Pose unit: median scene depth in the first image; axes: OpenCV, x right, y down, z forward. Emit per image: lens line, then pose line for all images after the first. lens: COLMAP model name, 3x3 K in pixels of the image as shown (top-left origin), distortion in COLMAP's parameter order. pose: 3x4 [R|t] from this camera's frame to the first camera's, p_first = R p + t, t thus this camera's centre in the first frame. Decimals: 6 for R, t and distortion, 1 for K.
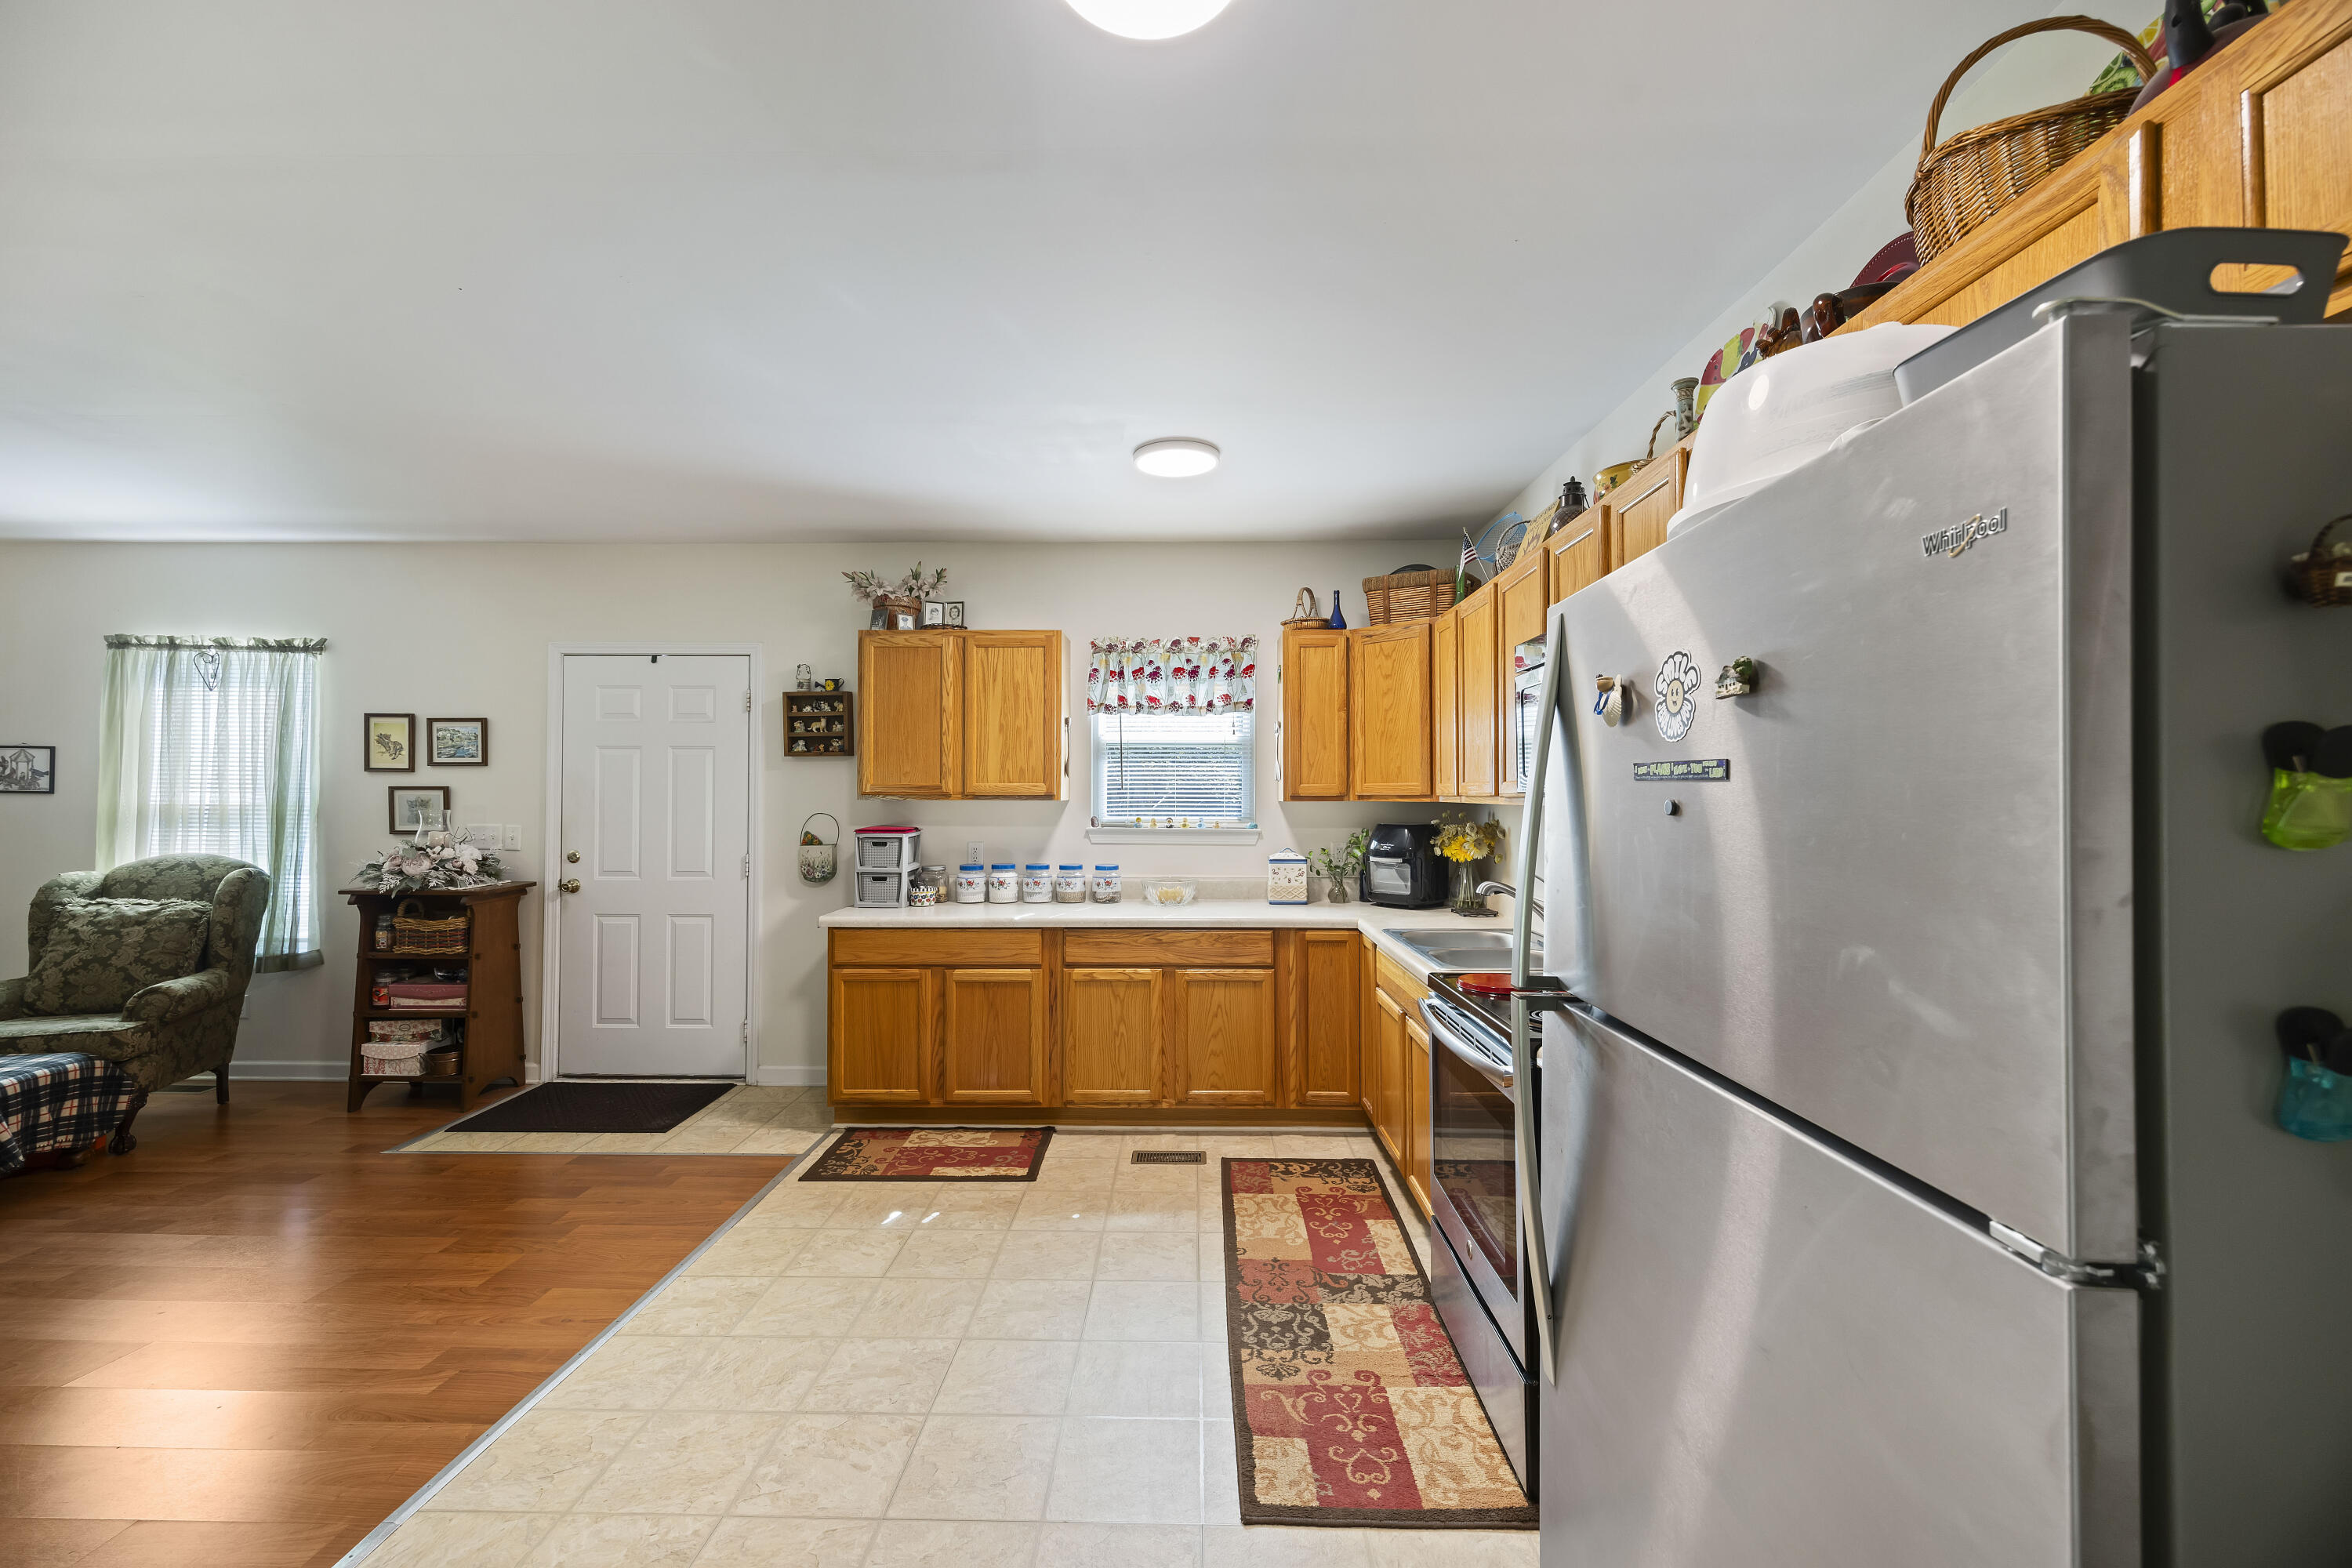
lens RADIAL K [[913.7, 0, 1178.4], [0, 913.7, 779.4], [0, 0, 1]] dist [-0.005837, 0.000221]
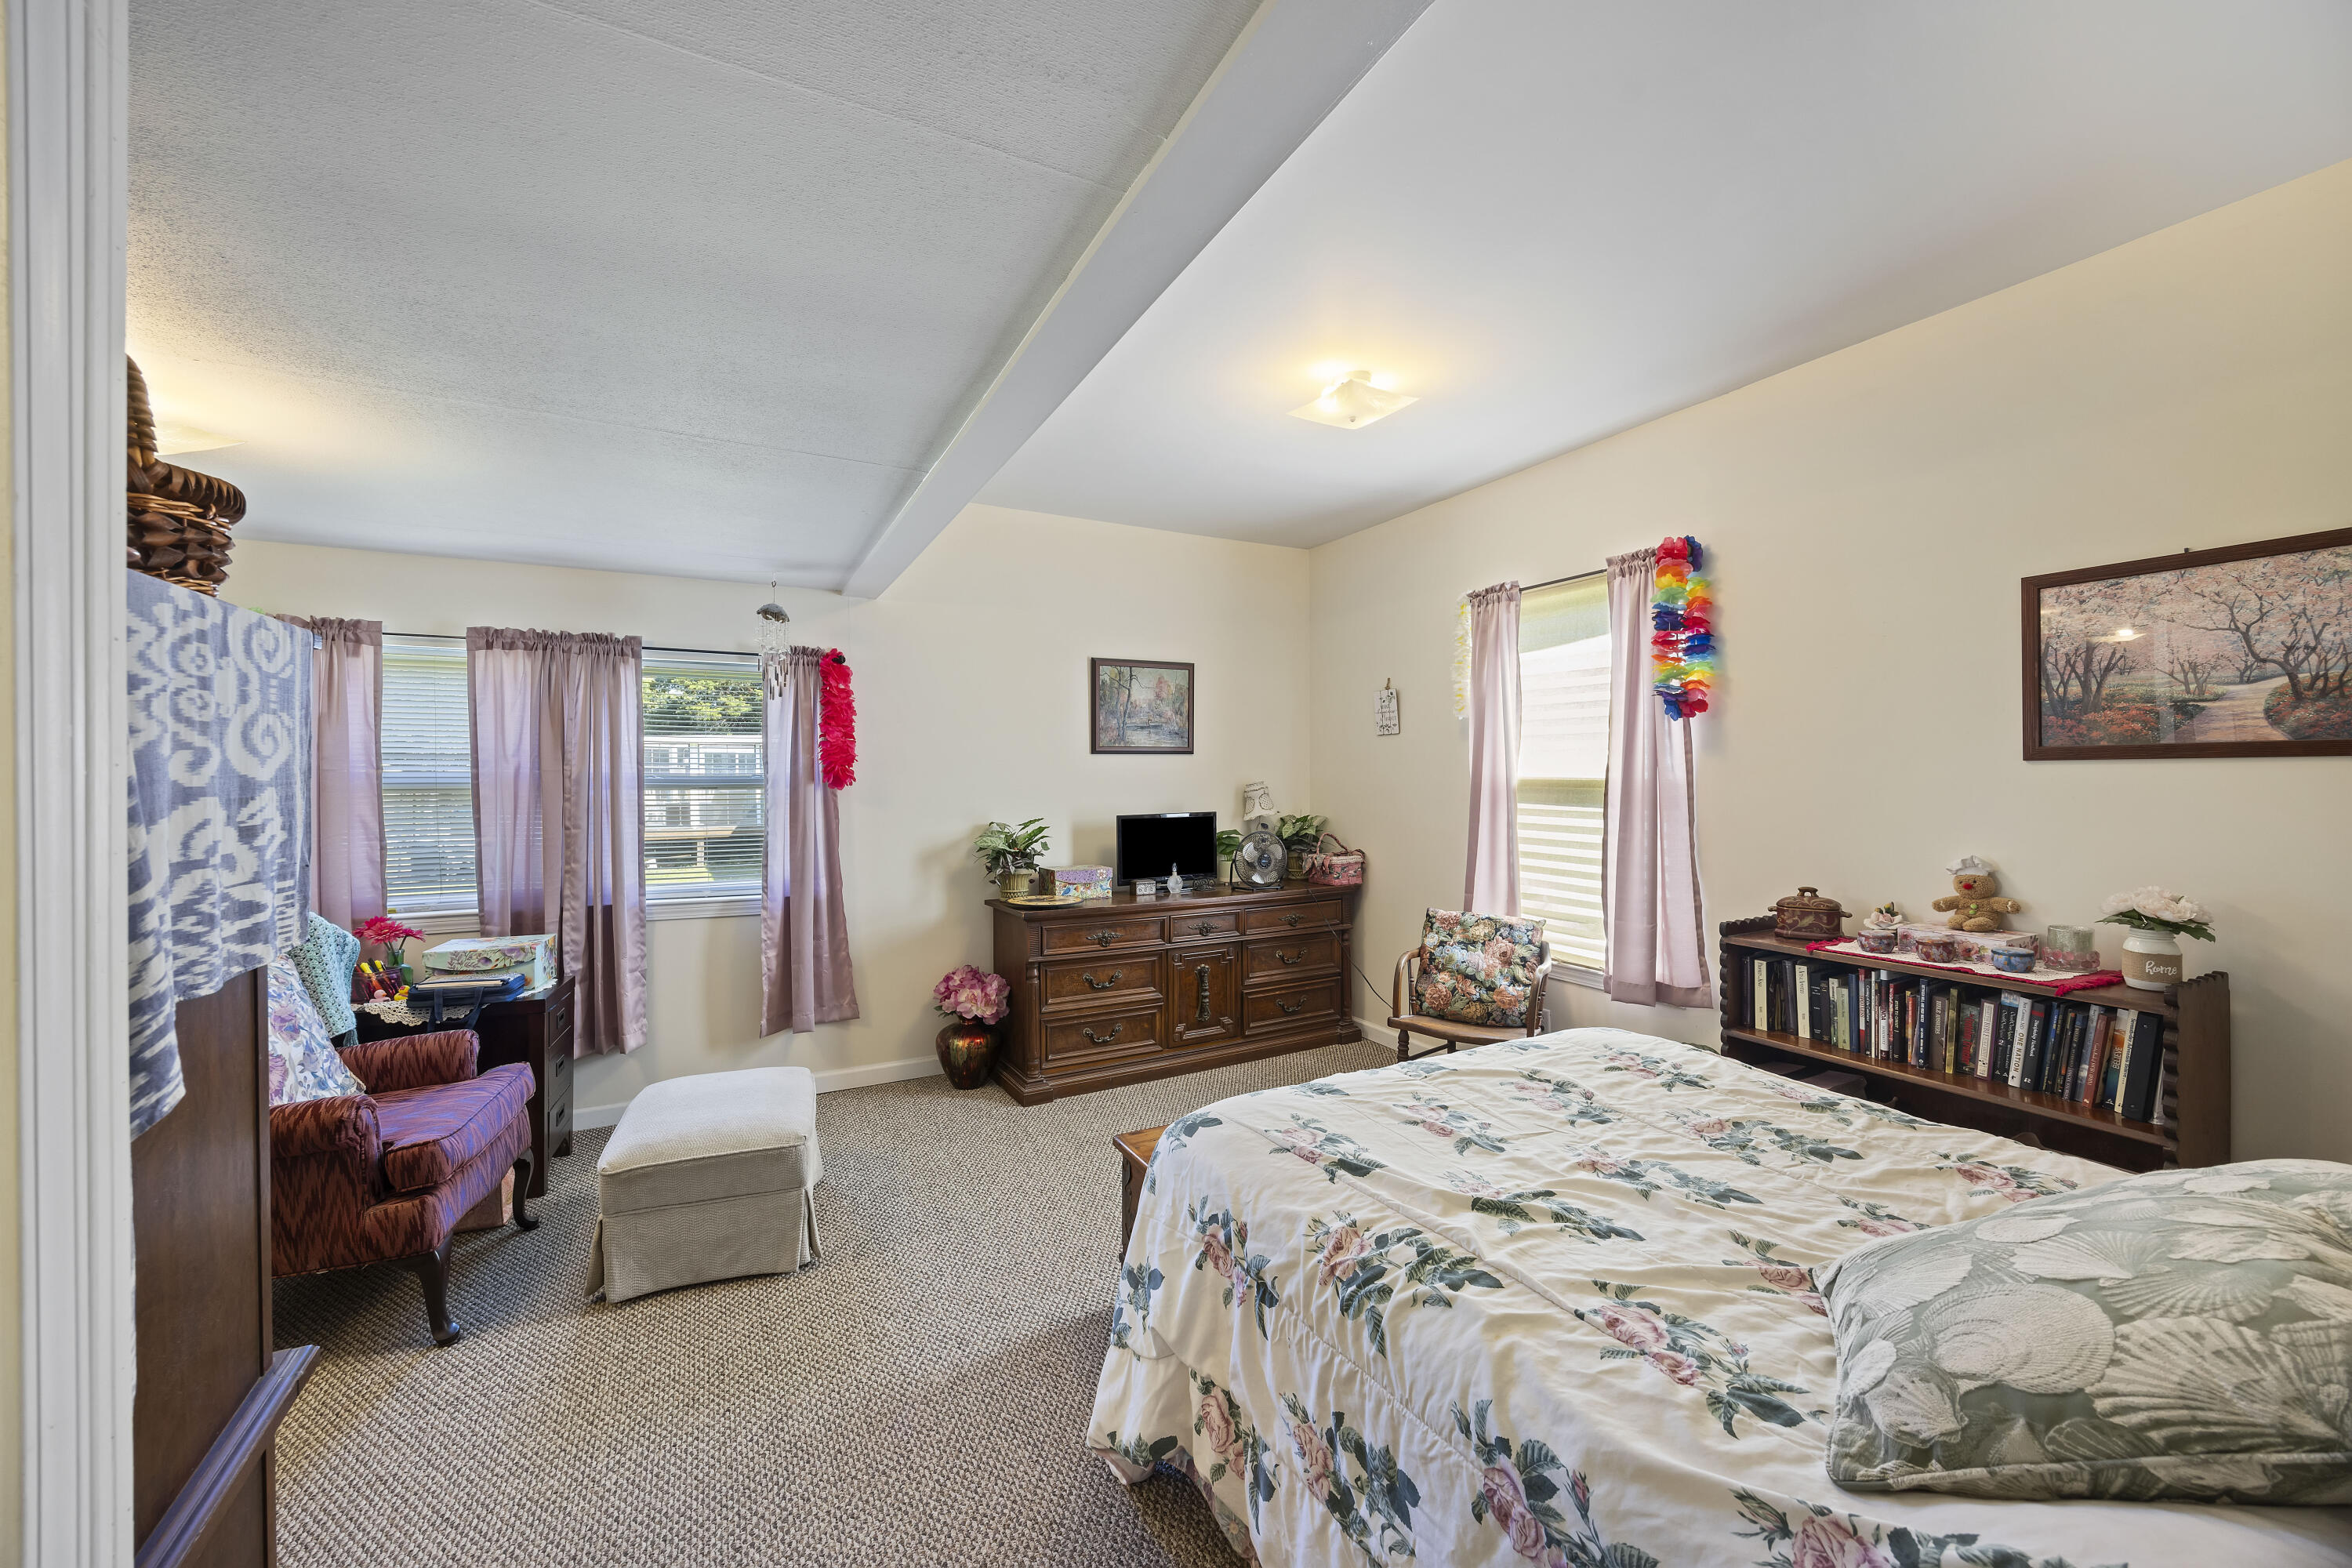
lens RADIAL K [[913.7, 0, 1181.5], [0, 913.7, 775.5], [0, 0, 1]] dist [-0.005837, 0.000221]
pose [[-0.864590, 0.002830, -0.502469, -0.553937], [0.012262, 0.999805, -0.015469, 0.000507], [0.502328, -0.019536, -0.864457, 1.376267]]
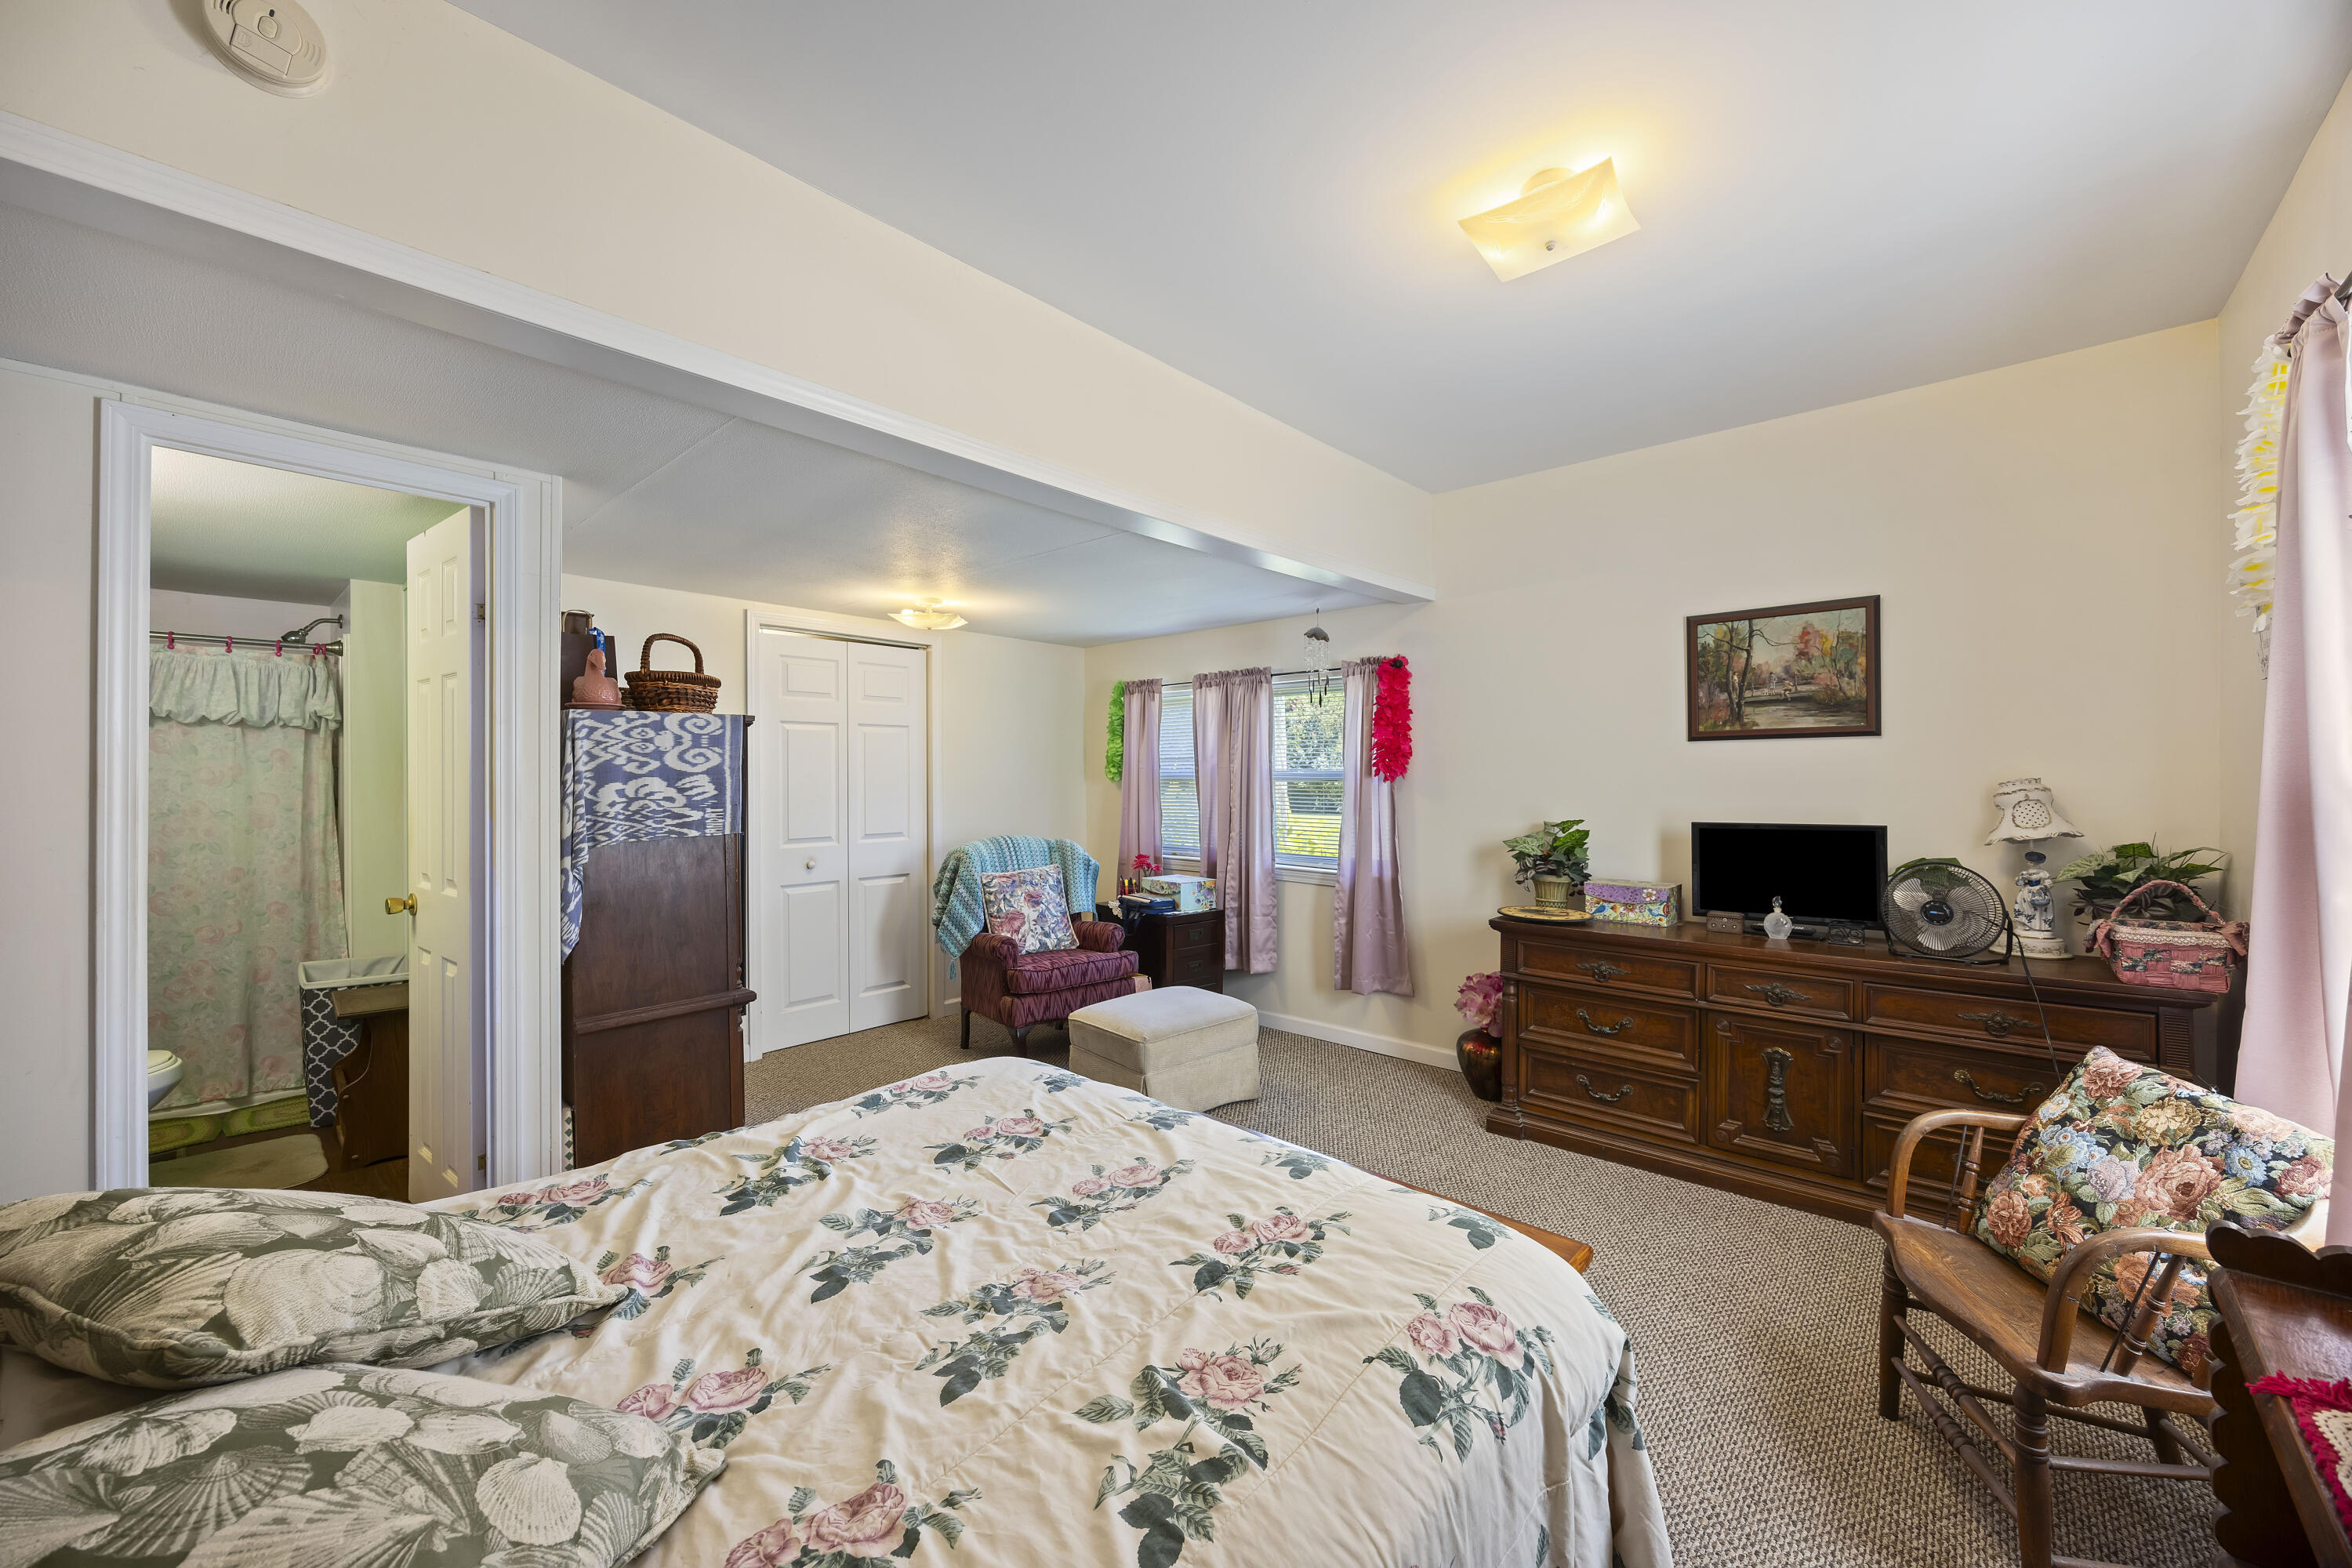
lens RADIAL K [[913.7, 0, 1177.3], [0, 913.7, 779.1], [0, 0, 1]] dist [-0.005837, 0.000221]
pose [[-0.752944, -0.001445, 0.658083, -0.807232], [-0.007872, 0.999946, -0.006810, 0.000591], [-0.658038, -0.010308, -0.752914, 1.355247]]
